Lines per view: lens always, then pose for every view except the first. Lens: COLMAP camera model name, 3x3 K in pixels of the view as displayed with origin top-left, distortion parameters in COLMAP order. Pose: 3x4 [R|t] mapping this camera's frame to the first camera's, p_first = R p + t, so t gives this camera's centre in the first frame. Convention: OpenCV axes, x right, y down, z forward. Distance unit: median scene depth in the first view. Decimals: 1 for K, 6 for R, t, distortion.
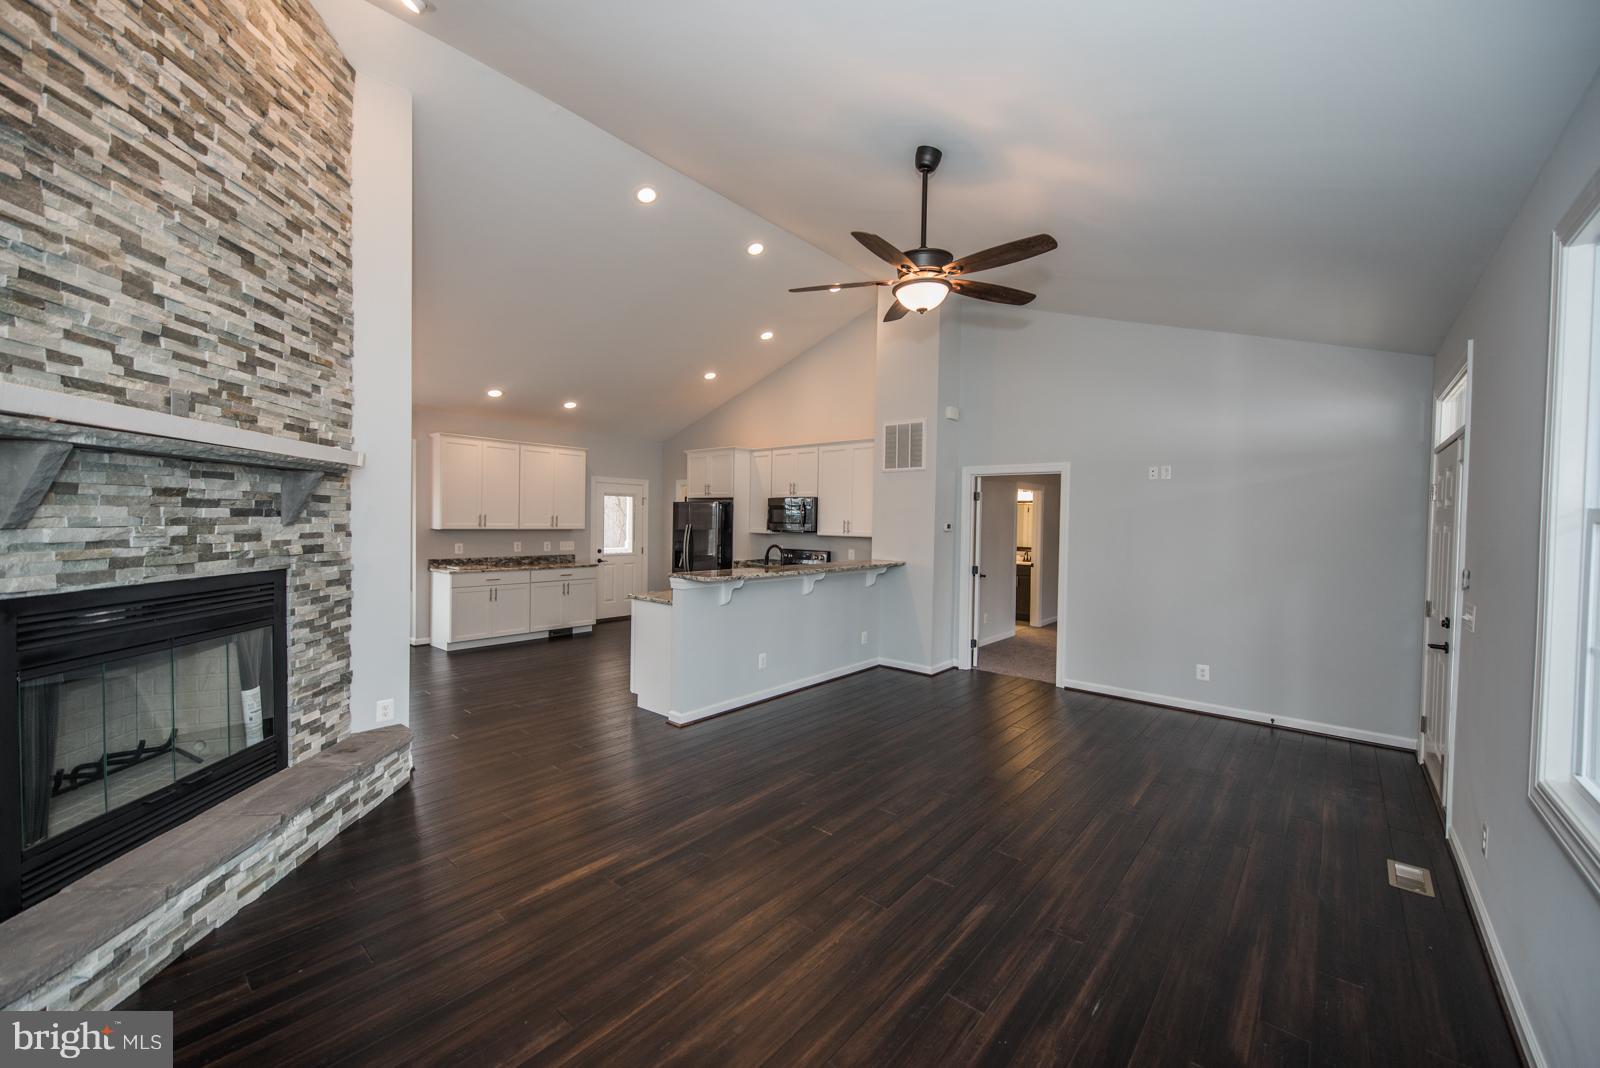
lens RADIAL K [[622.7, 0, 797.1], [0, 622.7, 531.2], [0, 0, 1]] dist [0.008870, -0.000556]
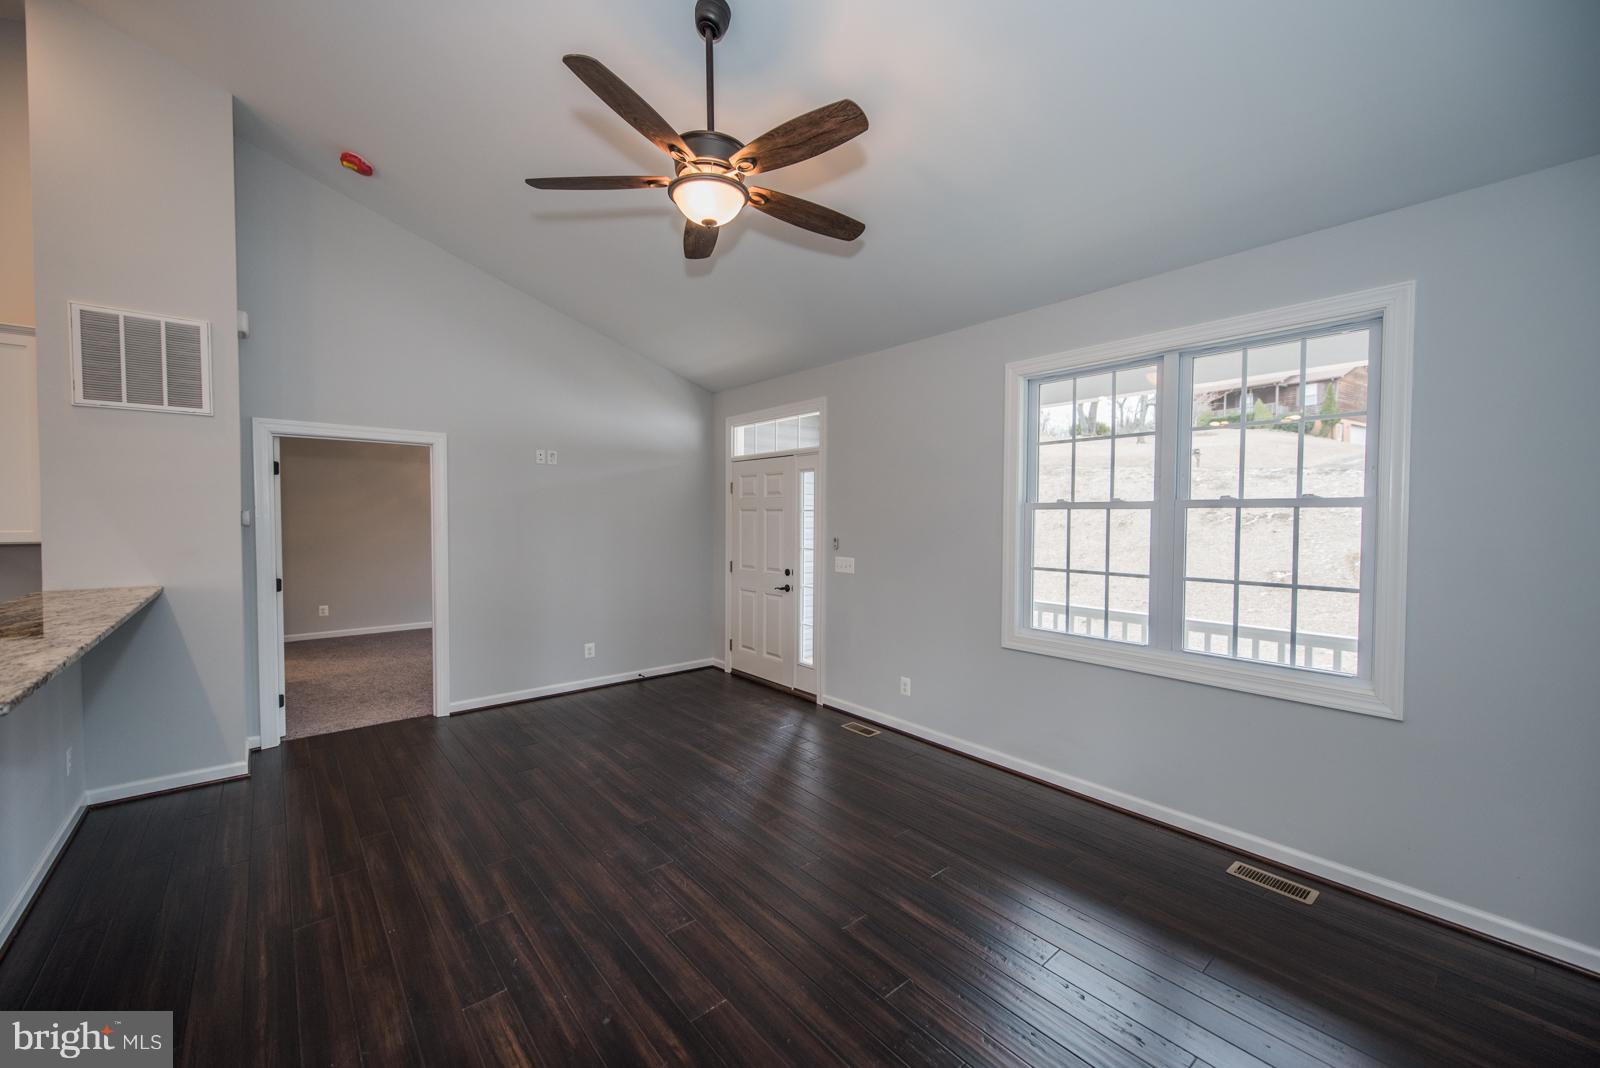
lens RADIAL K [[622.7, 0, 799.1], [0, 622.7, 532.2], [0, 0, 1]] dist [0.008870, -0.000556]
pose [[0.157749, -0.043981, 0.986499, -0.283379], [0.015107, 0.998998, 0.042123, -0.011127], [-0.987364, 0.008258, 0.158256, 0.422361]]
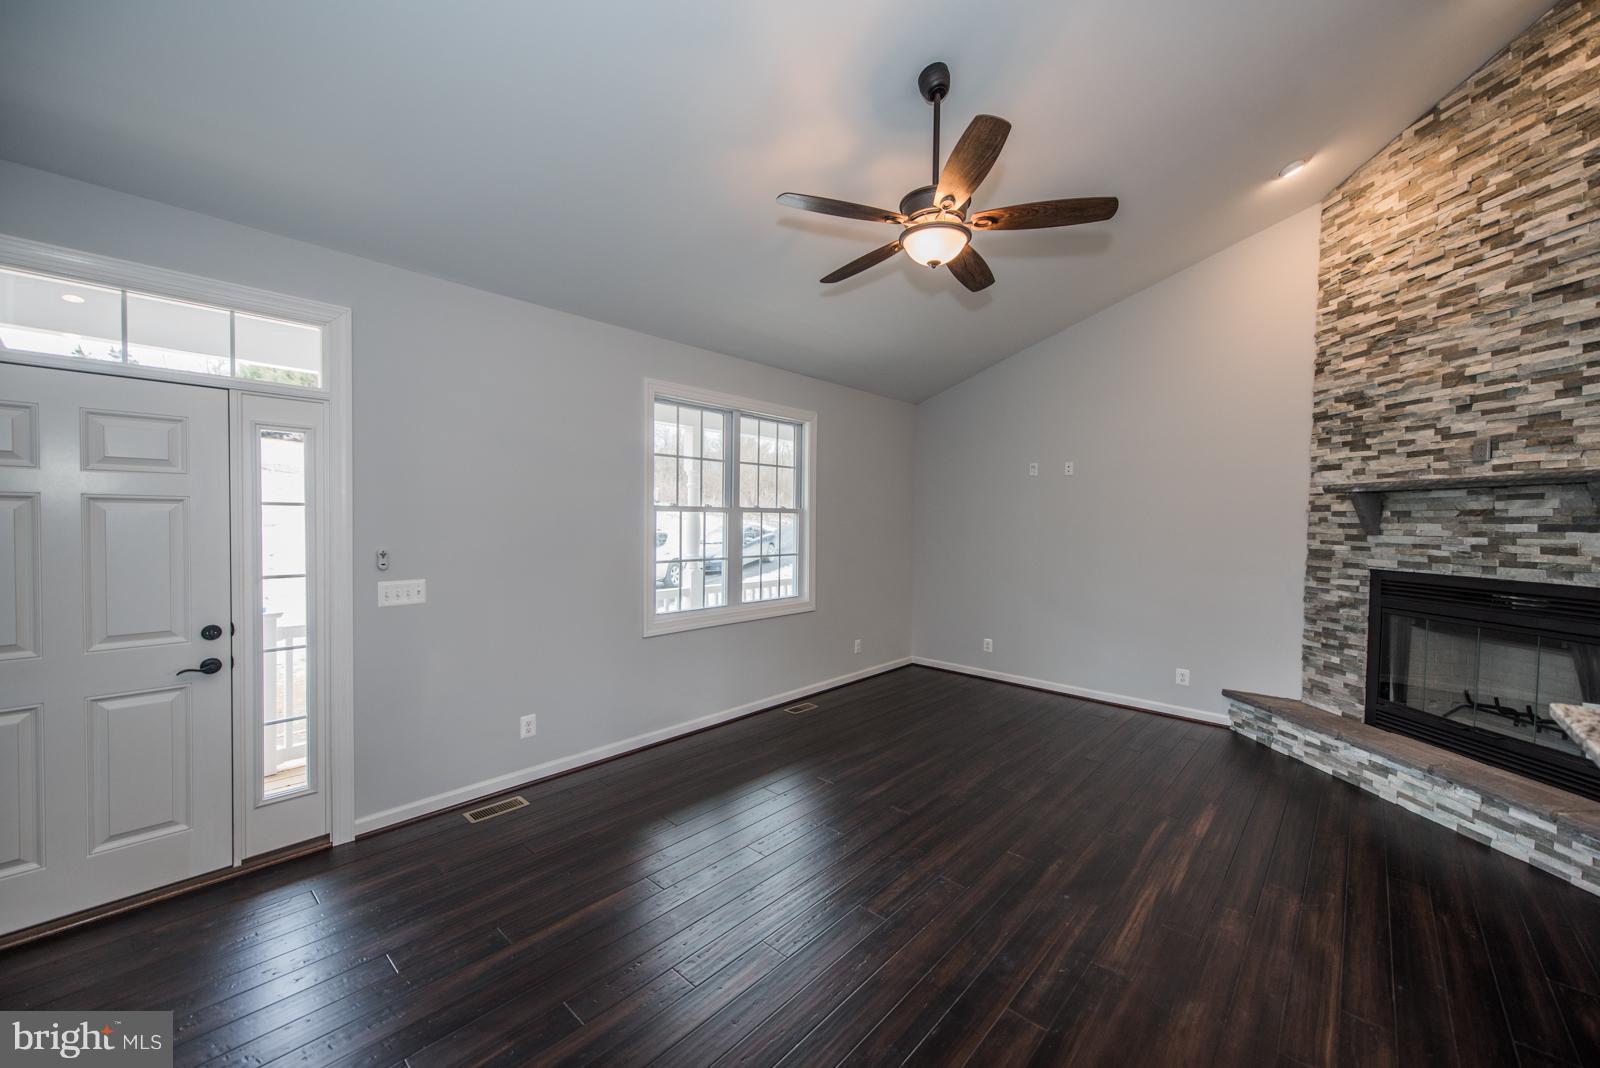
lens RADIAL K [[622.7, 0, 792.5], [0, 622.7, 534.0], [0, 0, 1]] dist [0.008870, -0.000556]
pose [[-0.999041, -0.030302, 0.031590, 0.188010], [-0.028879, 0.998588, 0.044582, -0.013958], [-0.032896, 0.043627, -0.998506, 0.997754]]
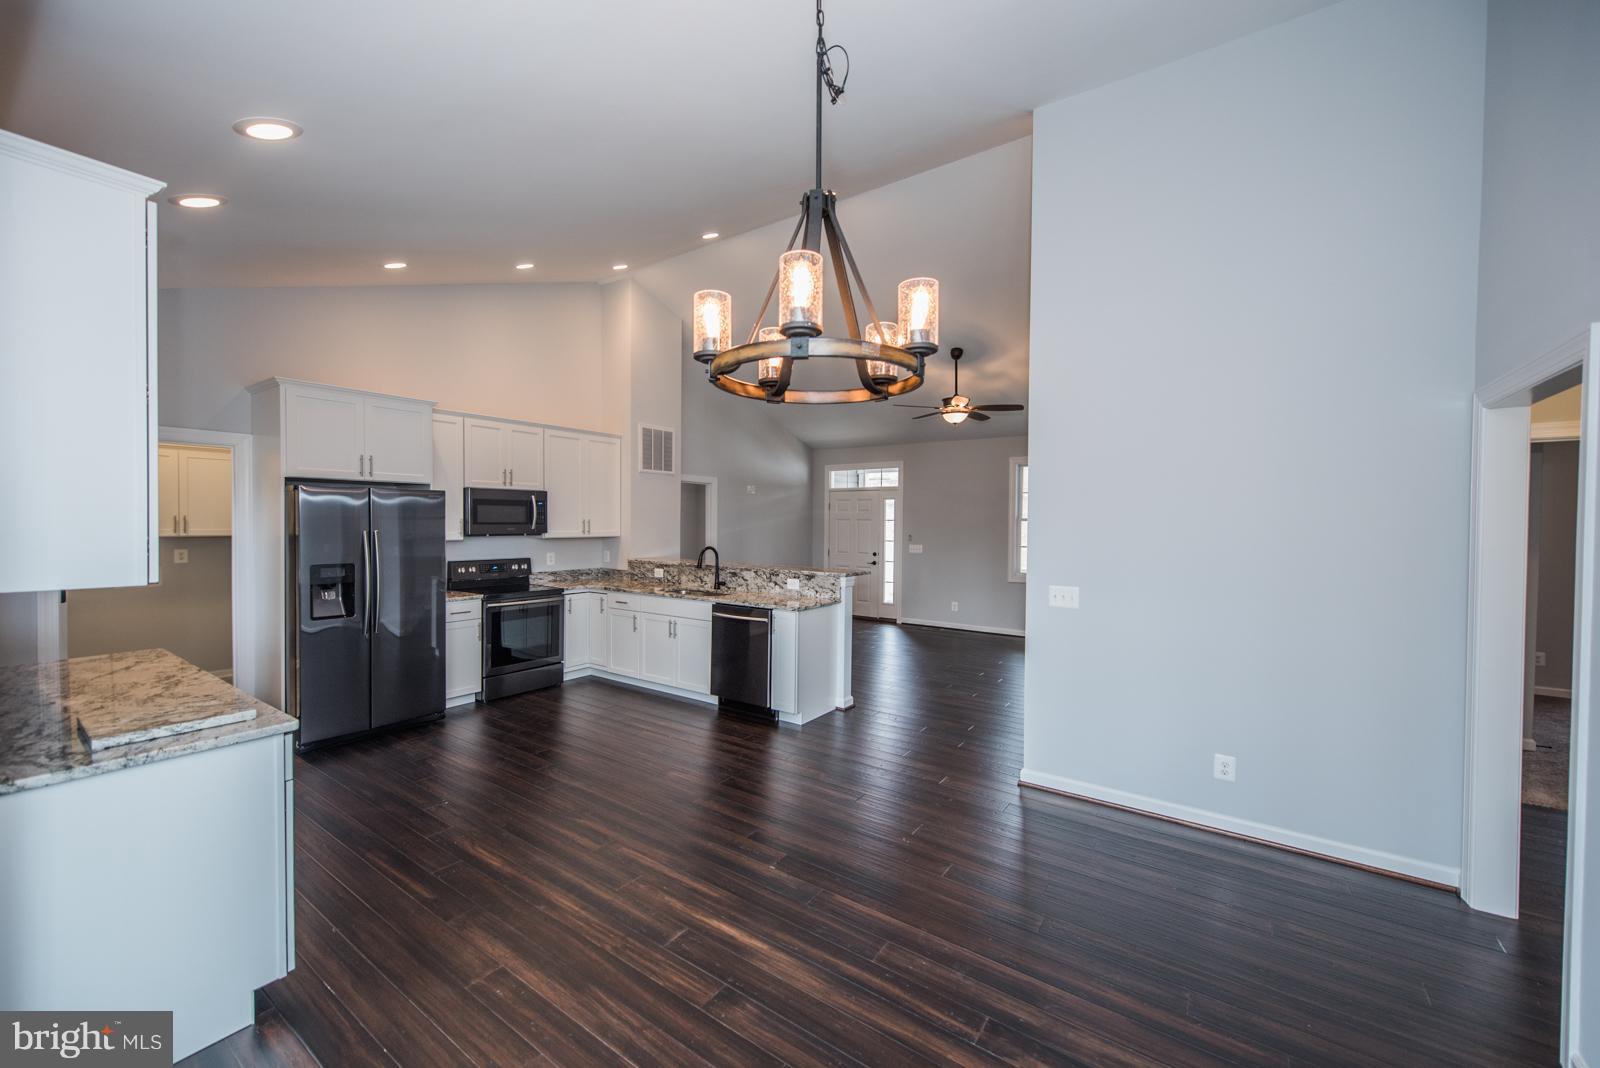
lens RADIAL K [[622.7, 0, 796.2], [0, 622.7, 536.3], [0, 0, 1]] dist [0.008870, -0.000556]
pose [[-0.095341, -0.043064, 0.994513, -1.014250], [0.007677, 0.999002, 0.043994, -0.036417], [-0.995415, 0.011830, -0.094915, 0.944016]]
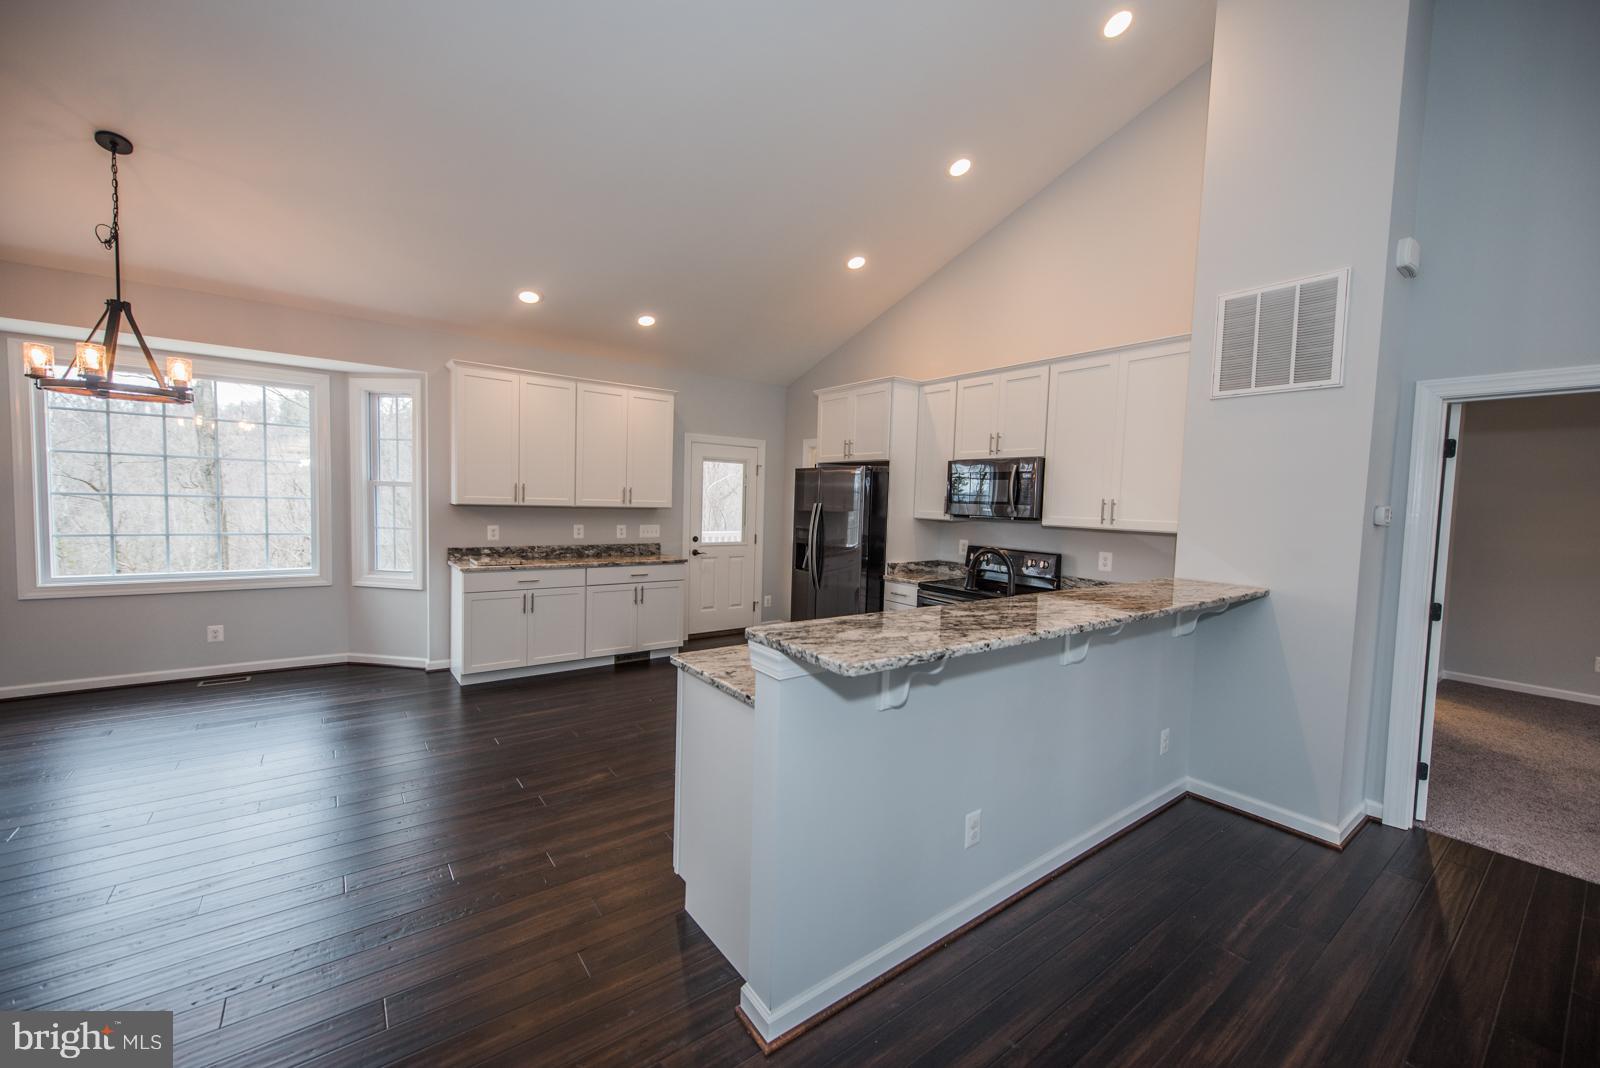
lens RADIAL K [[622.7, 0, 796.9], [0, 622.7, 534.3], [0, 0, 1]] dist [0.008870, -0.000556]
pose [[0.975862, 0.025651, -0.216878, -0.076231], [-0.018196, 0.999175, 0.036298, -0.002422], [0.217630, -0.031475, 0.975524, 0.508570]]
